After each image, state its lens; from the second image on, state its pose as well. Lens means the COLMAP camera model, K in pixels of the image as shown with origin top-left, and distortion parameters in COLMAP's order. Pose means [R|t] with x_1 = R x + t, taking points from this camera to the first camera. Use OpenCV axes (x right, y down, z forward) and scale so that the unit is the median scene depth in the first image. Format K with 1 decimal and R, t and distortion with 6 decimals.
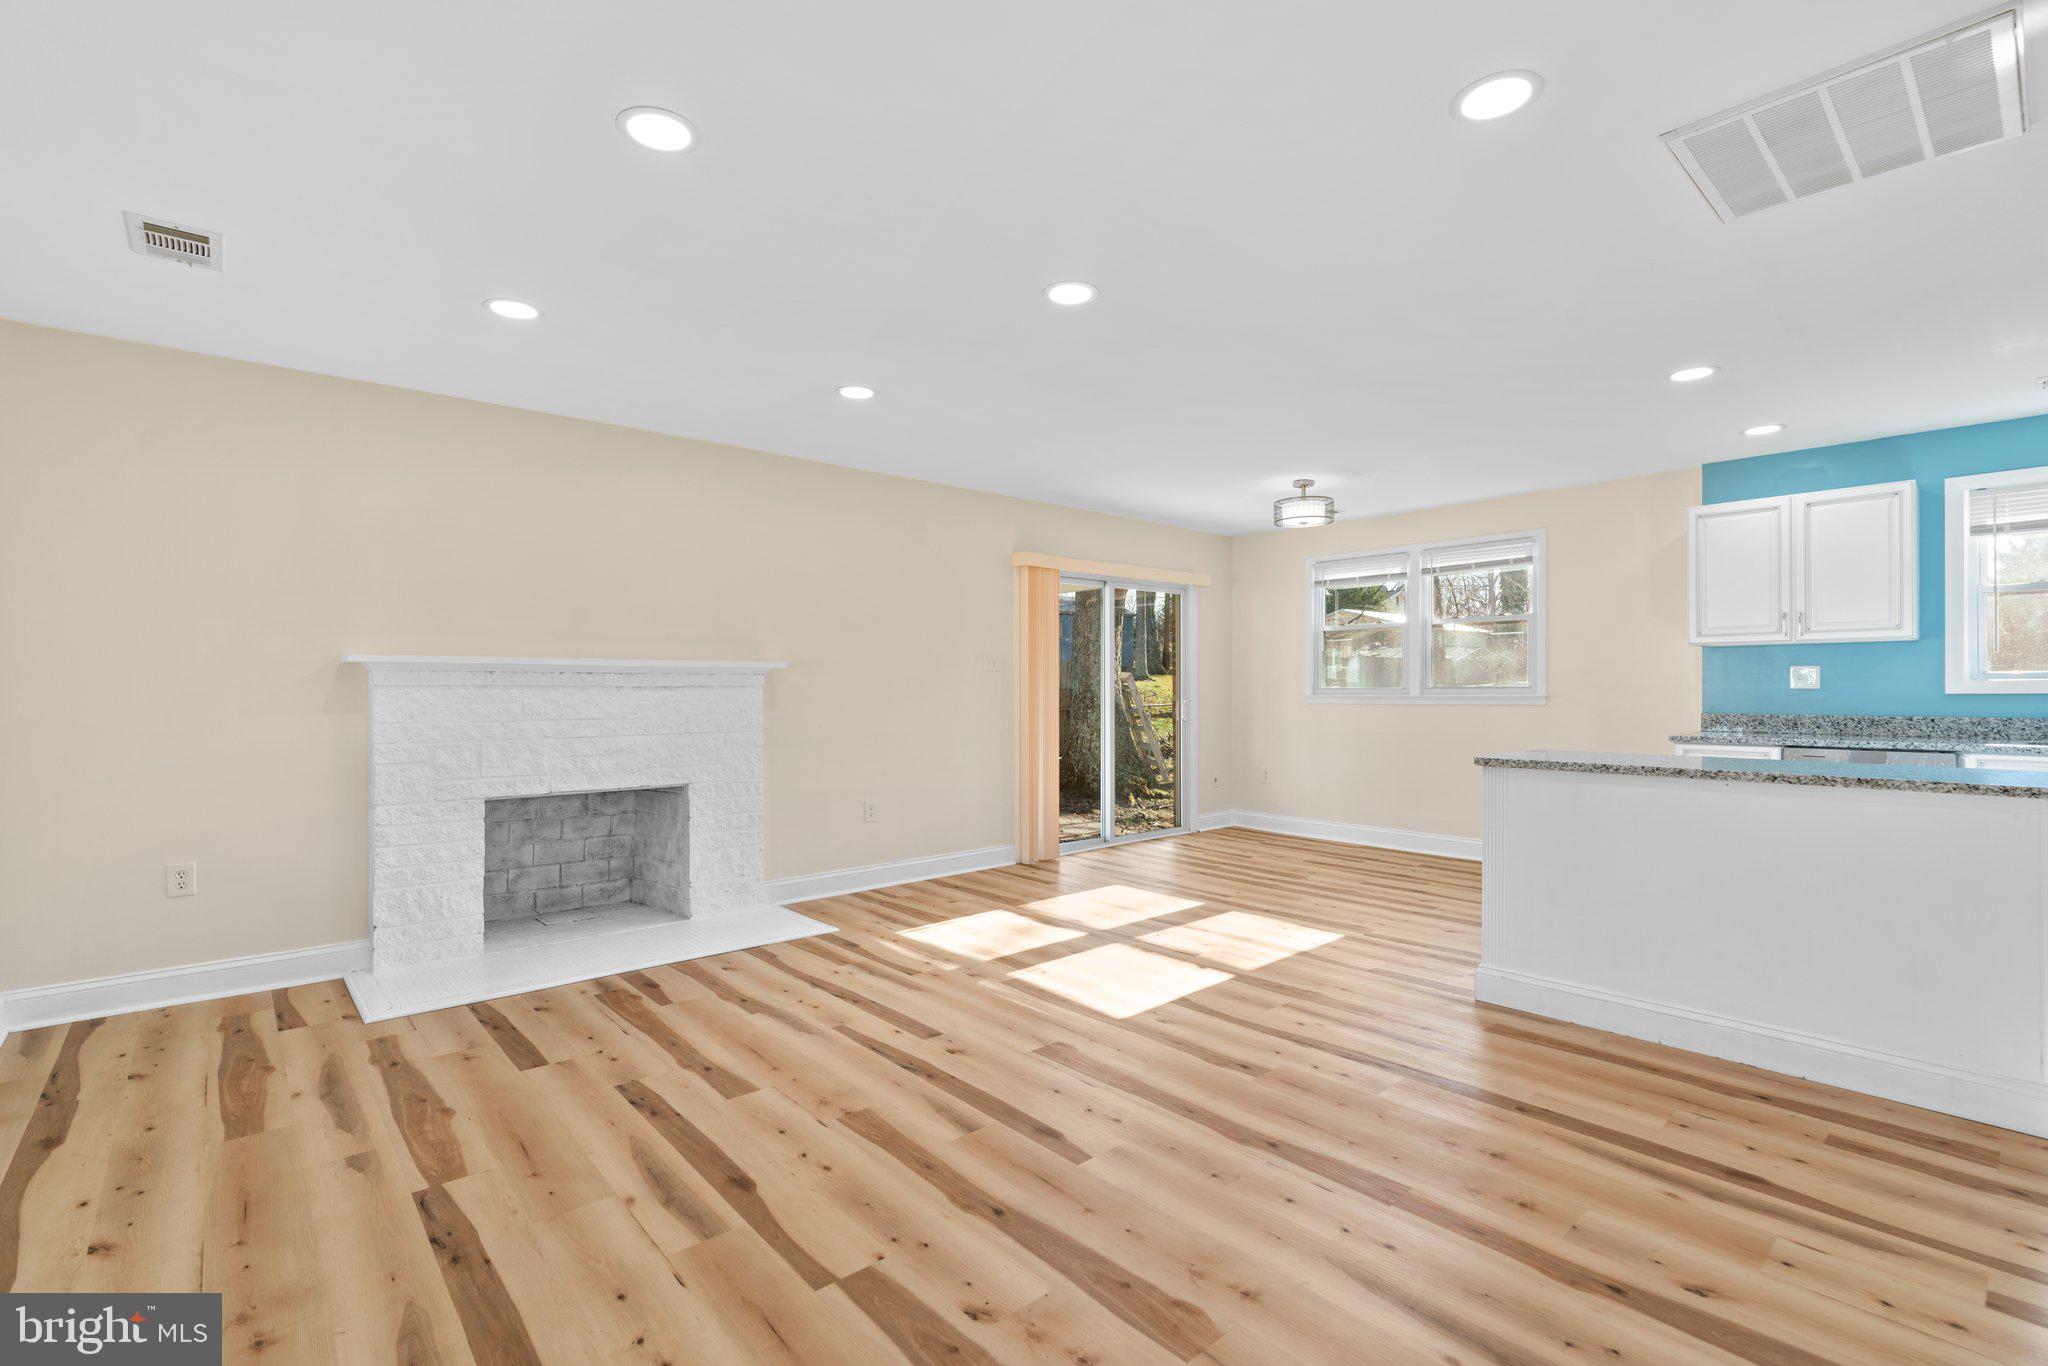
lens RADIAL K [[933.5, 0, 1015.7], [0, 933.5, 689.5], [0, 0, 1]] dist [-0.011222, 0.001501]
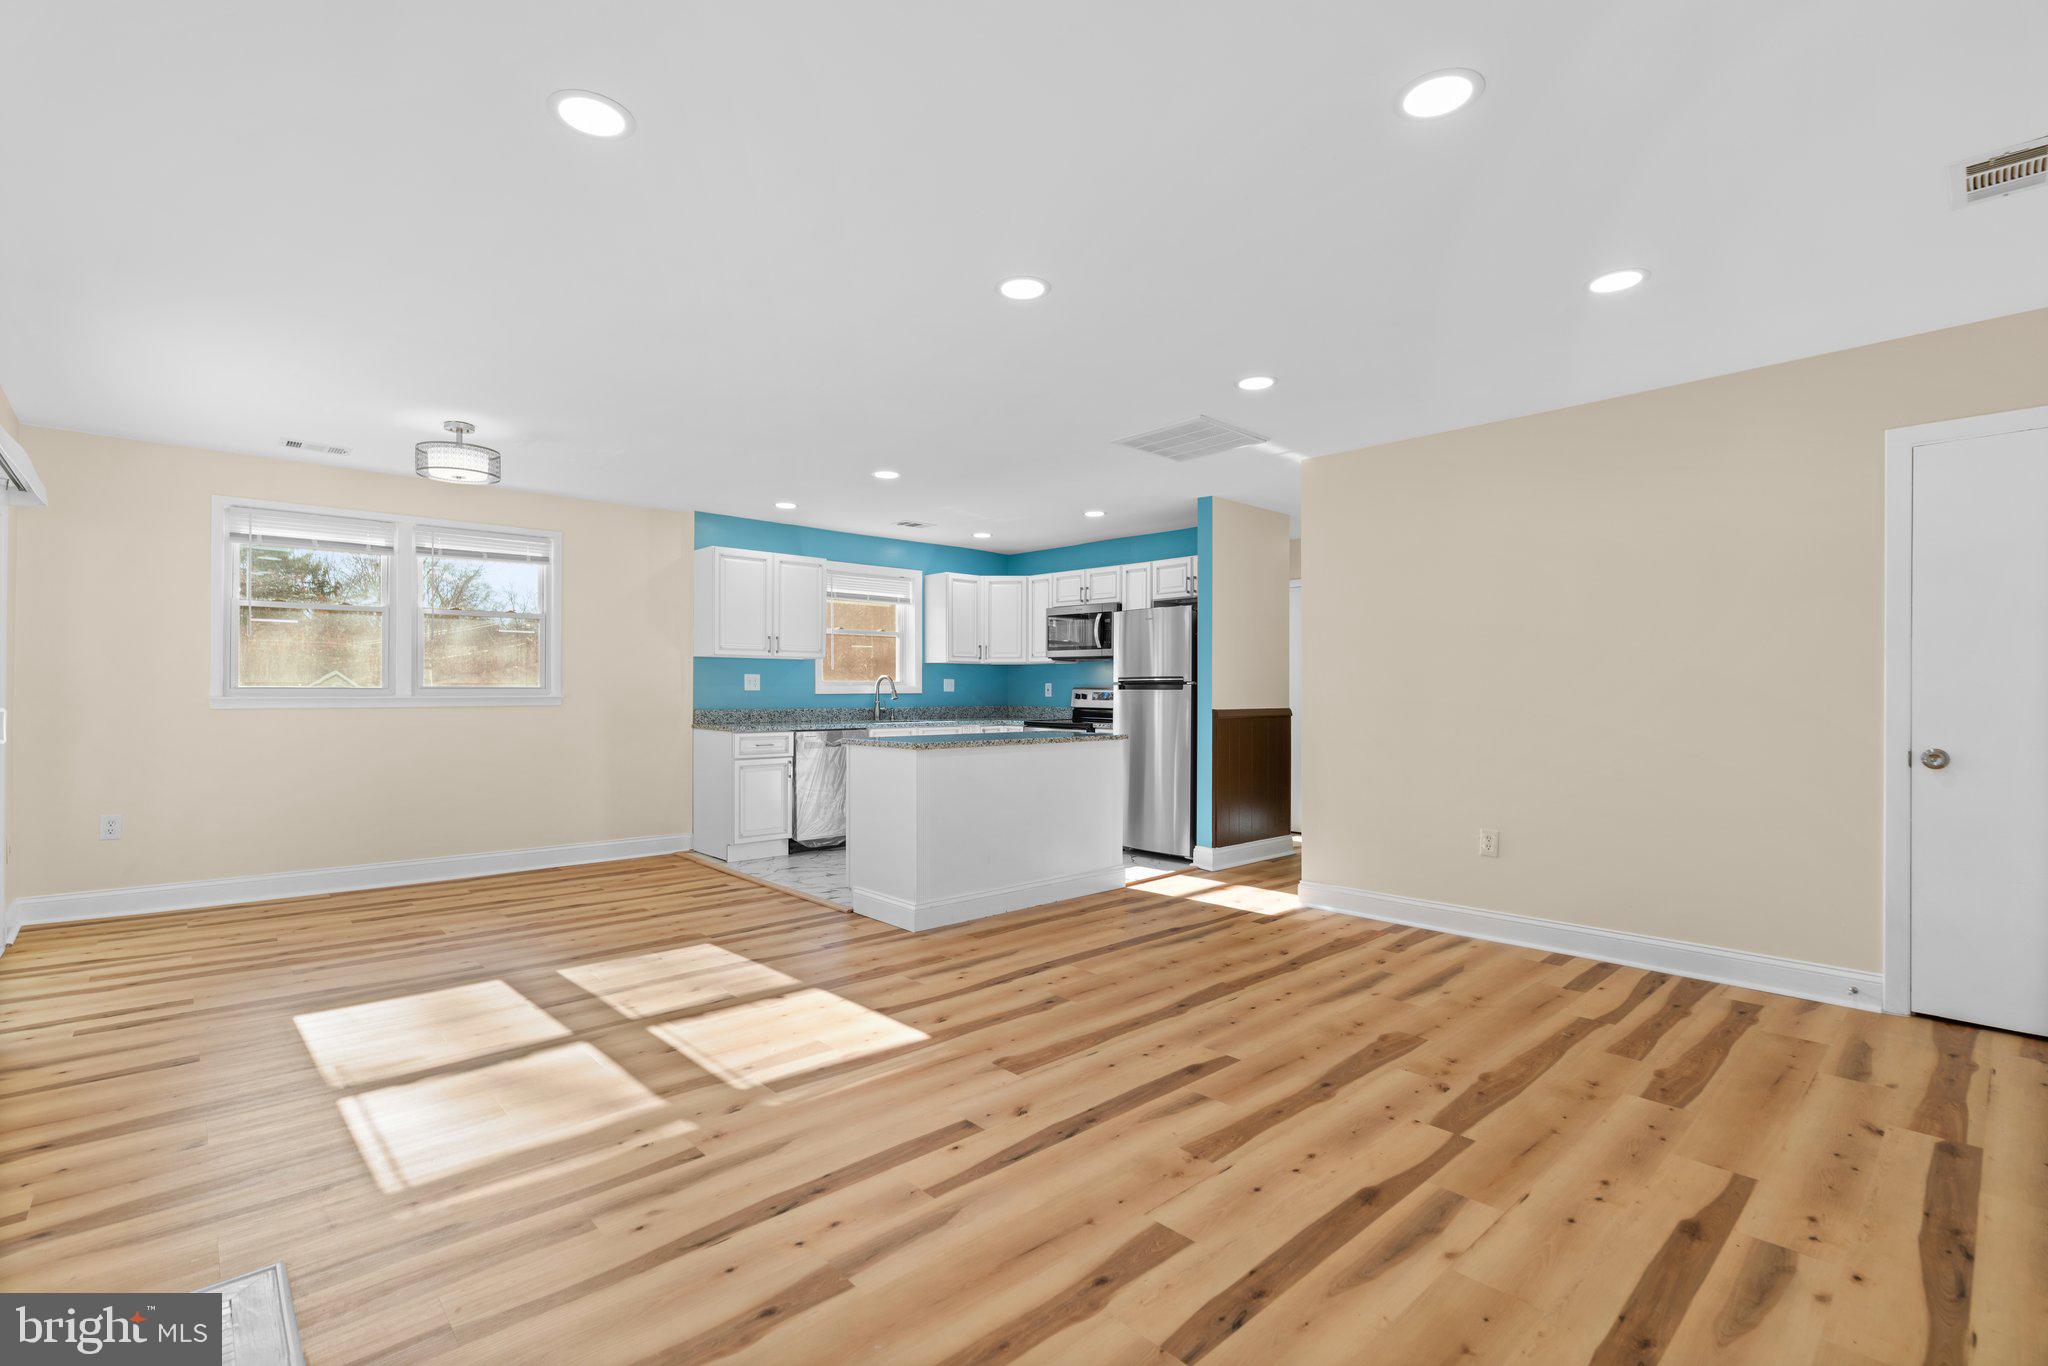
lens RADIAL K [[933.5, 0, 1035.5], [0, 933.5, 687.1], [0, 0, 1]] dist [-0.011222, 0.001501]
pose [[-0.043358, 0.007607, 0.999031, -0.814013], [-0.002818, 0.999966, -0.007736, 0.004800], [-0.999056, -0.003151, -0.043335, 0.903369]]
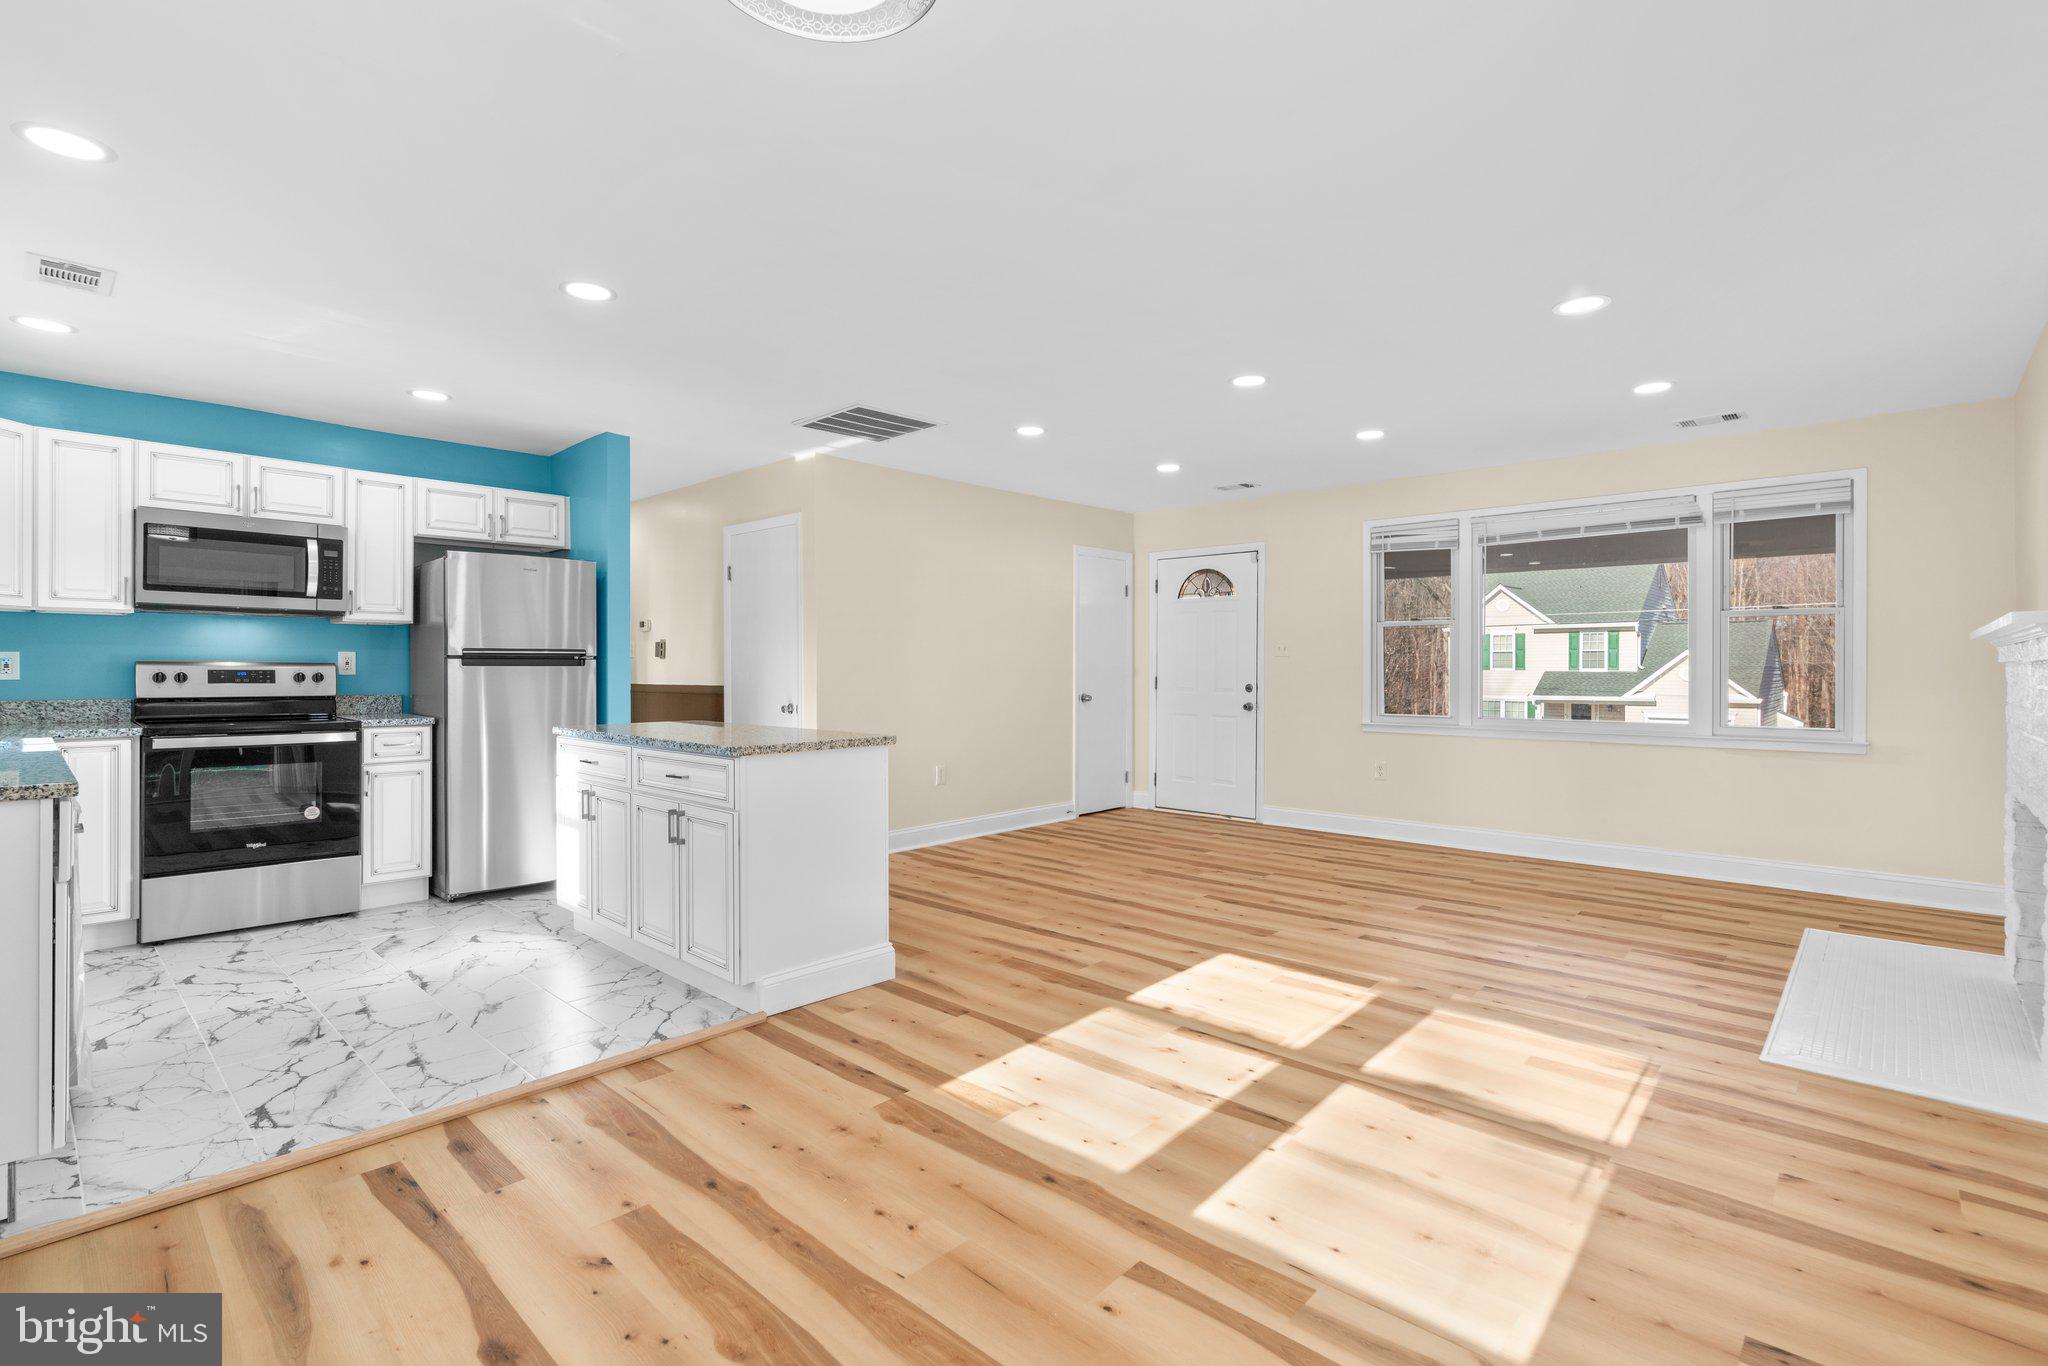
lens RADIAL K [[933.5, 0, 1031.2], [0, 933.5, 677.7], [0, 0, 1]] dist [-0.011222, 0.001501]
pose [[-0.994337, 0.003777, -0.106210, 0.460688], [0.002815, 0.999954, 0.009202, 0.001492], [0.106240, 0.008851, -0.994301, 2.046106]]
